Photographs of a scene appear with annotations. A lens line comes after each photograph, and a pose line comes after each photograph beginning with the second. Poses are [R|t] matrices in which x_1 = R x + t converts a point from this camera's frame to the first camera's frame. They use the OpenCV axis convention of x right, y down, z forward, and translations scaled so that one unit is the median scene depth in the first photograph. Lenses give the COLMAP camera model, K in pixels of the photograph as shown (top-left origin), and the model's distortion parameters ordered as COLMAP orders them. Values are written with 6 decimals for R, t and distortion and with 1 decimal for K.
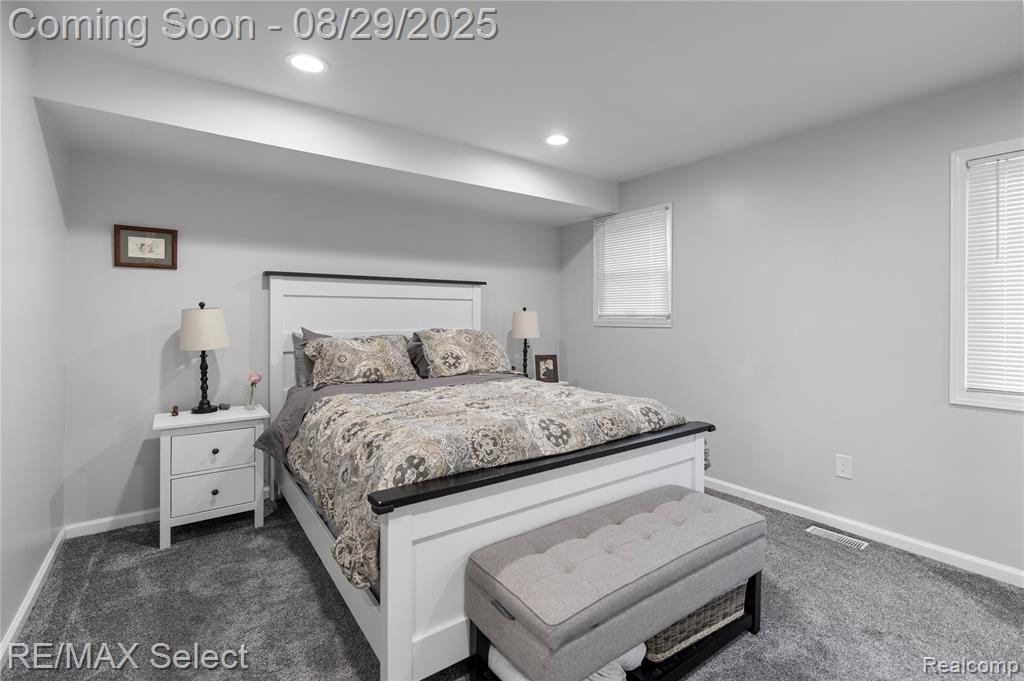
lens RADIAL K [[463.7, 0, 513.3], [0, 463.7, 334.7], [0, 0, 1]] dist [-0.004778, -0.000307]
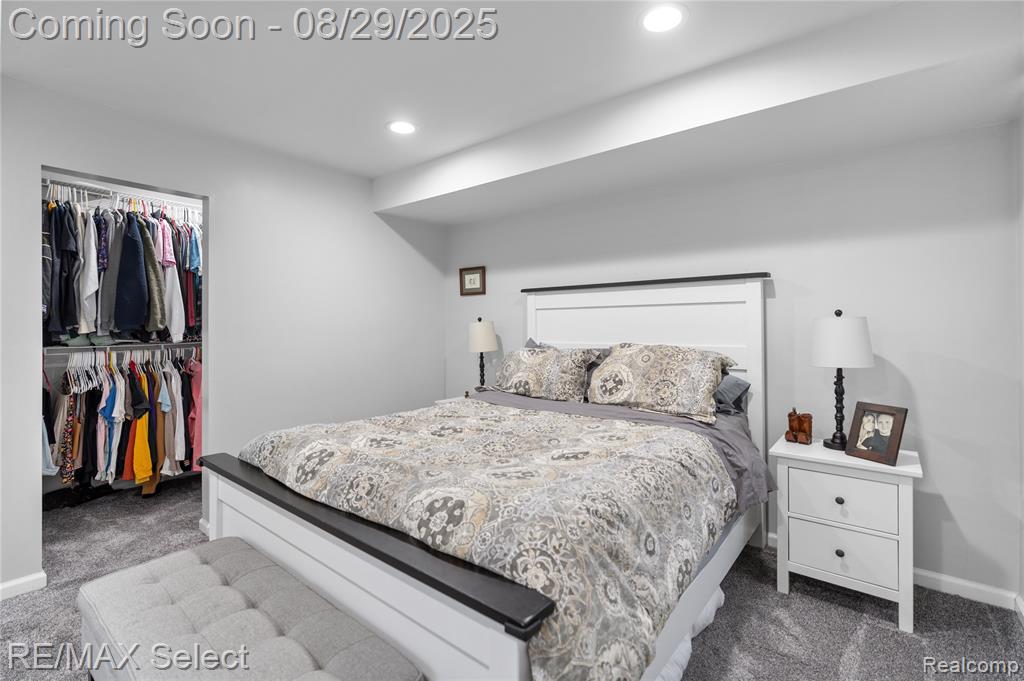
lens RADIAL K [[463.7, 0, 513.9], [0, 463.7, 331.0], [0, 0, 1]] dist [-0.004778, -0.000307]
pose [[0.257824, 0.007122, -0.966166, 0.640850], [-0.030221, 0.999543, -0.000696, -0.031549], [0.965719, 0.029378, 0.257921, 0.723111]]
